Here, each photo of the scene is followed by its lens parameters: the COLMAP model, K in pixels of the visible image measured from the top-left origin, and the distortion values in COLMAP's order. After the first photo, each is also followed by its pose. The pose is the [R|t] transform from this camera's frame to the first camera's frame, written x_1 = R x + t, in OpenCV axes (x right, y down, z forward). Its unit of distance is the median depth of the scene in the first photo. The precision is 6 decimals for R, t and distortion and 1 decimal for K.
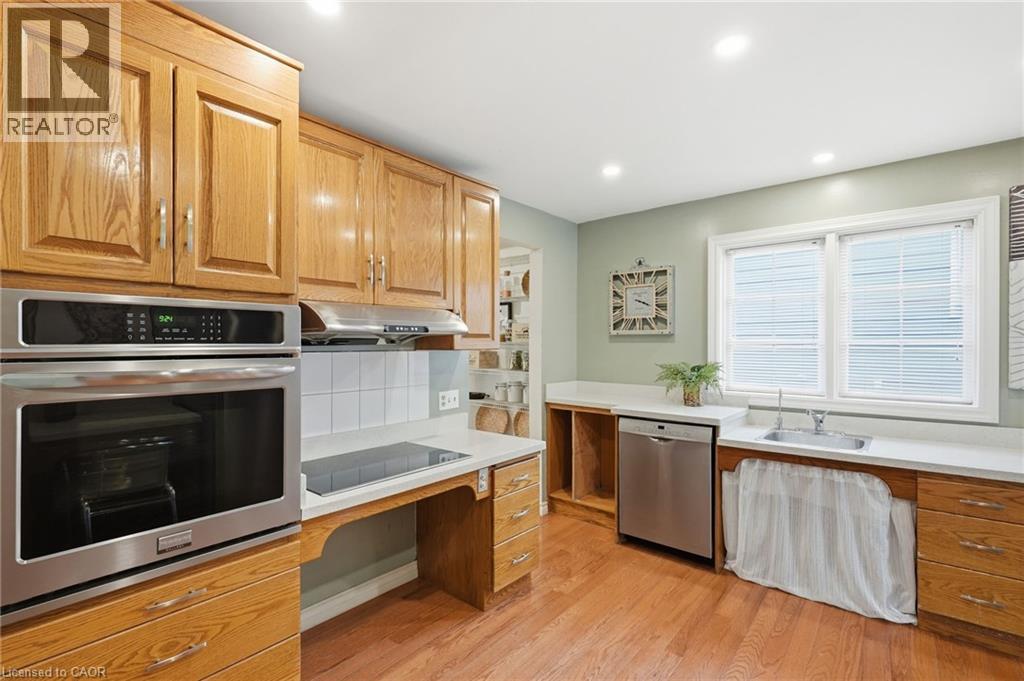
lens RADIAL K [[464.9, 0, 508.1], [0, 464.9, 340.2], [0, 0, 1]] dist [-0.002621, -0.001302]
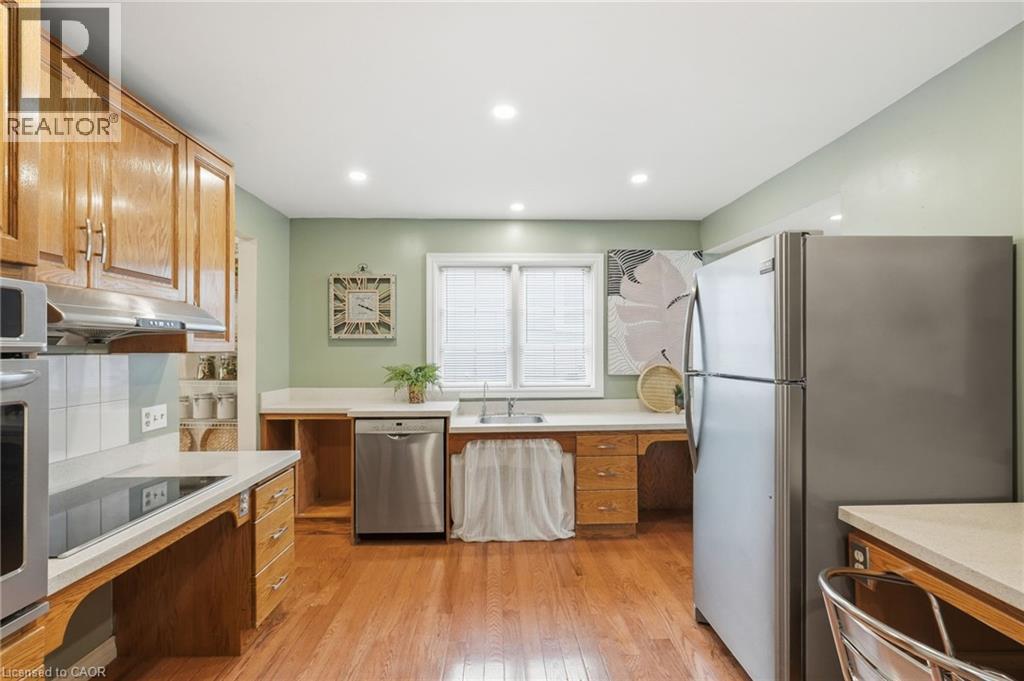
lens RADIAL K [[469.2, 0, 514.5], [0, 469.2, 344.6], [0, 0, 1]] dist [-0.002223, -0.001178]
pose [[0.741222, 0.006952, 0.671225, -0.227628], [-0.002263, 0.999967, -0.007858, 0.011631], [-0.671257, 0.004306, 0.741212, 0.012364]]
